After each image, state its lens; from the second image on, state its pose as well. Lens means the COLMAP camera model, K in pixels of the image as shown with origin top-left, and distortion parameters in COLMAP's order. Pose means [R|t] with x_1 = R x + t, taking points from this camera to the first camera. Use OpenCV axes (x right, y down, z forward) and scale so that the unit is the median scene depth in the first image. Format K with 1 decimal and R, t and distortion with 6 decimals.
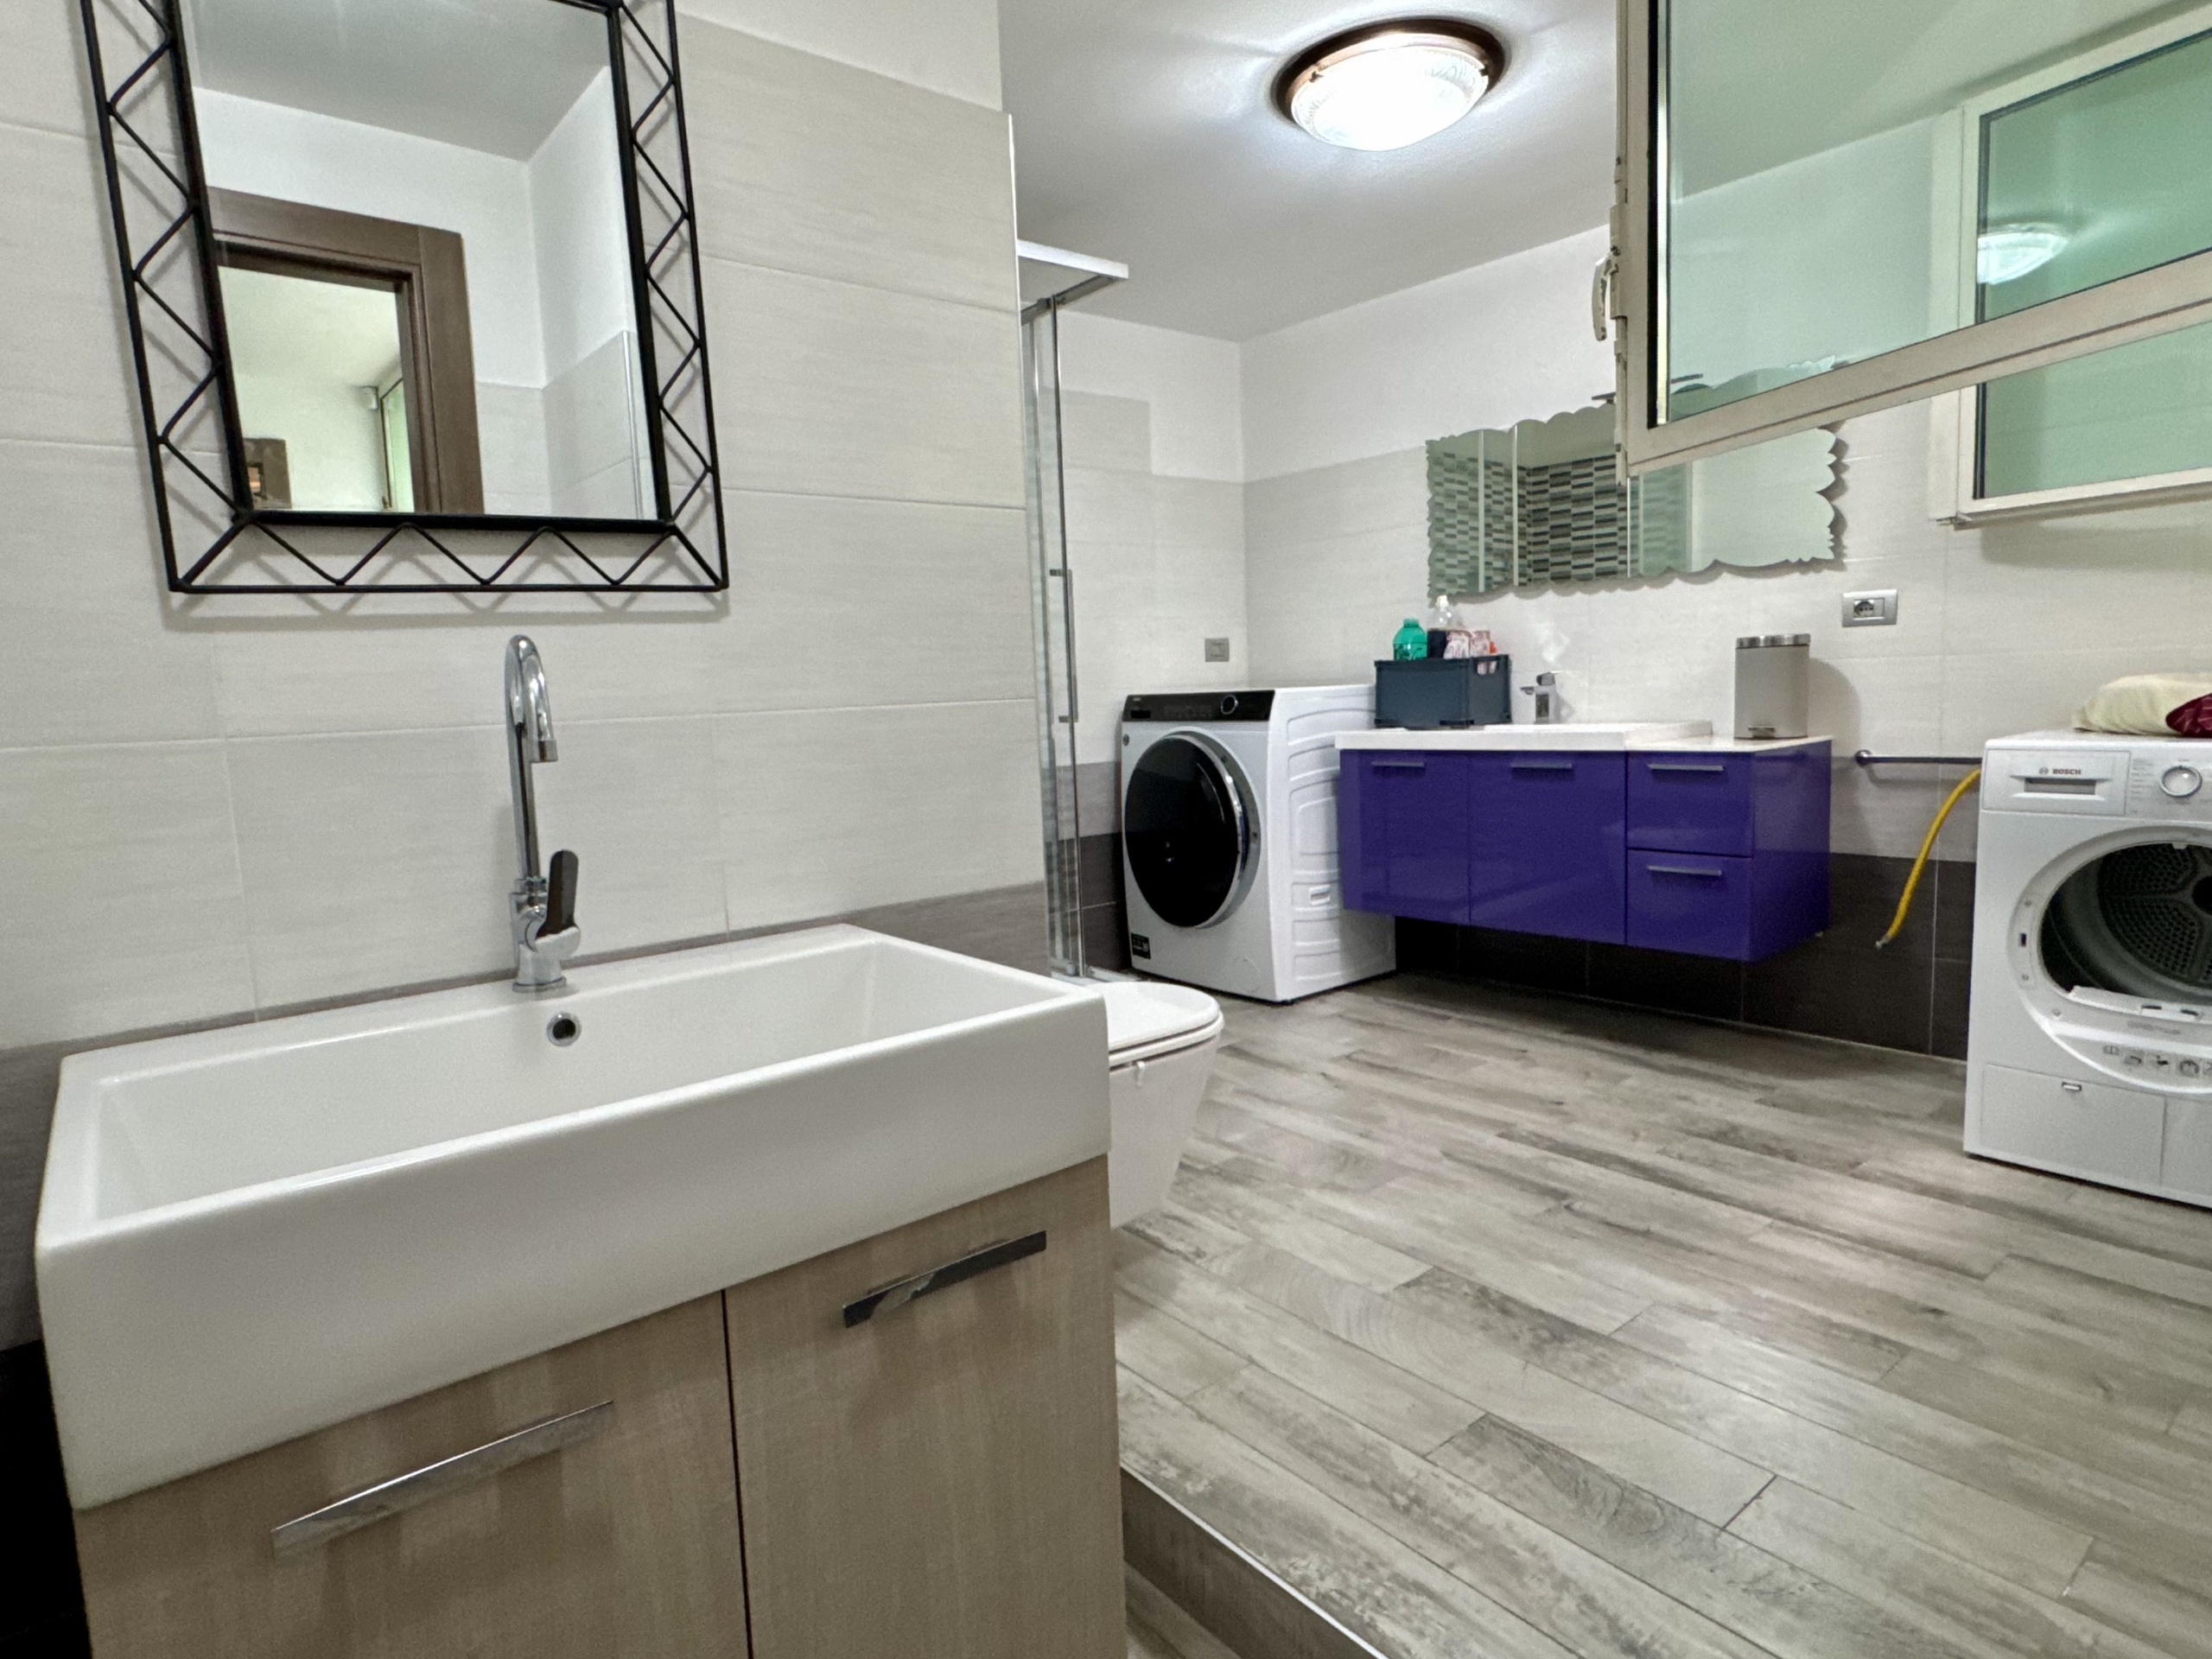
lens RADIAL K [[1209.8, 0, 1108.7], [0, 1209.8, 822.5], [0, 0, 1]] dist [0.001517, -0.000259]
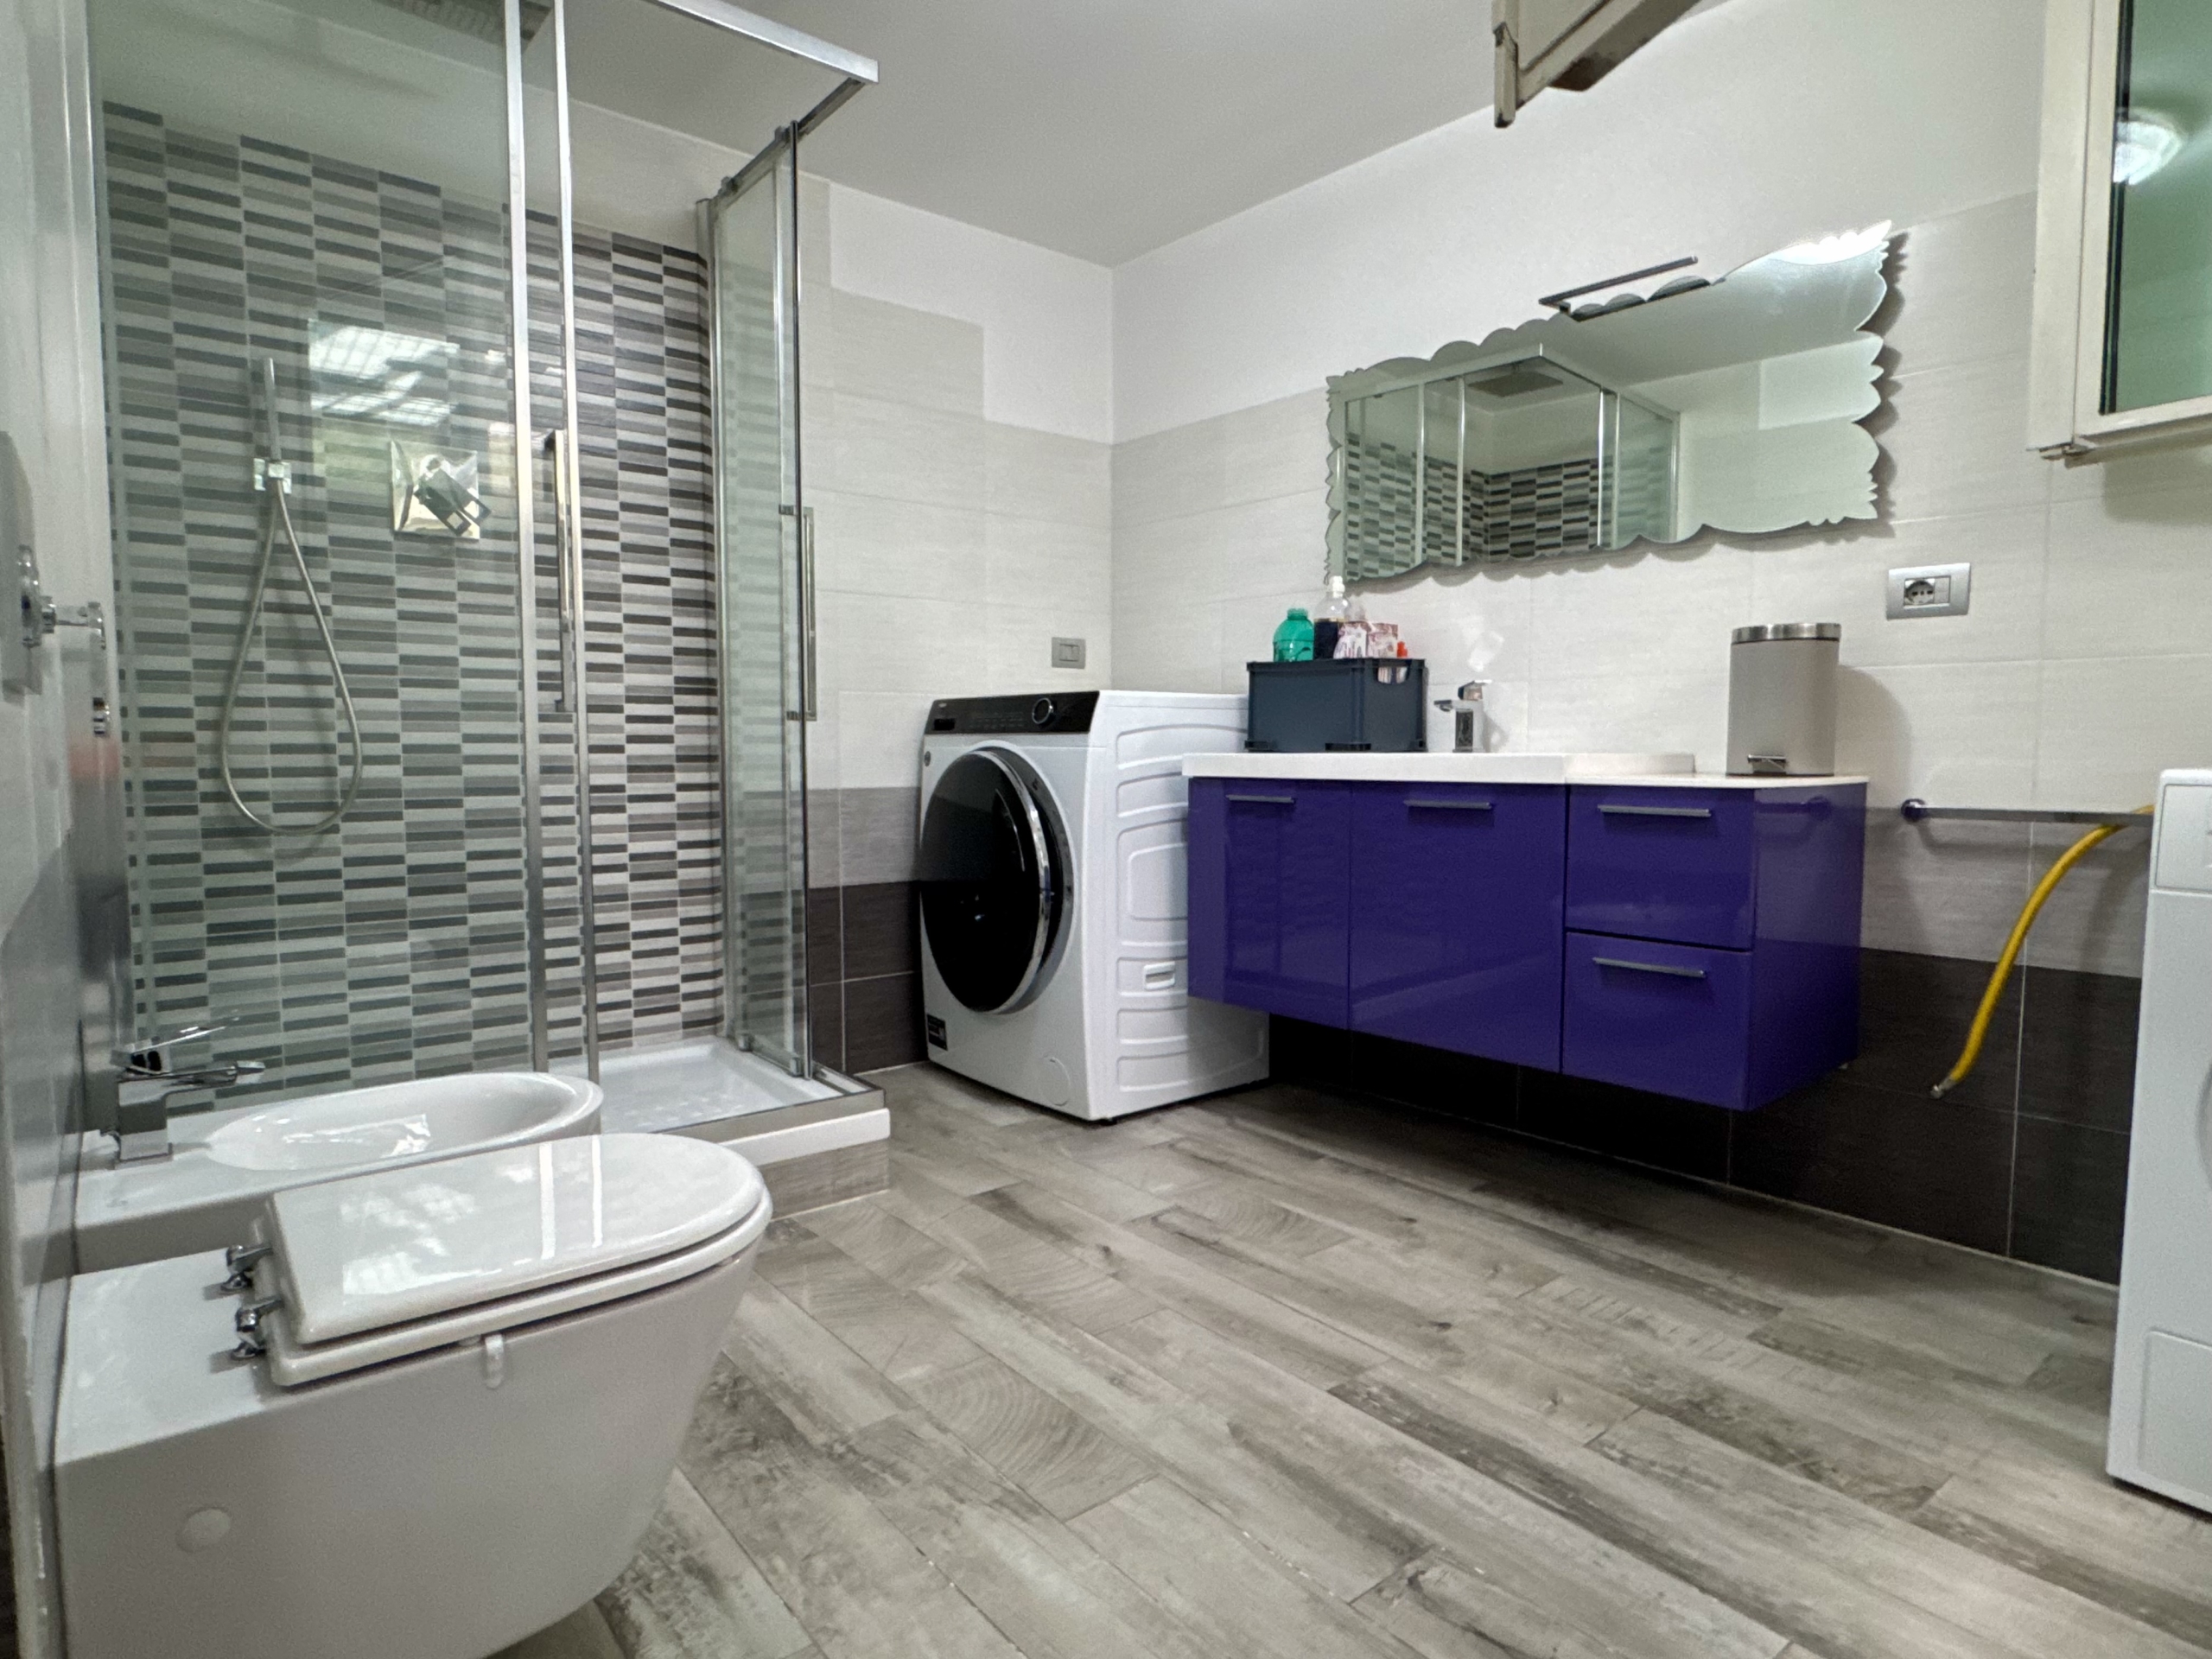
lens RADIAL K [[1219.8, 0, 1103.9], [0, 1219.8, 833.6], [0, 0, 1]] dist [-0.000515, 0.000319]
pose [[0.999083, 0.041310, 0.011245, 0.156900], [-0.040854, 0.998438, -0.038123, 0.004533], [-0.012802, 0.037629, 0.999210, 0.312982]]
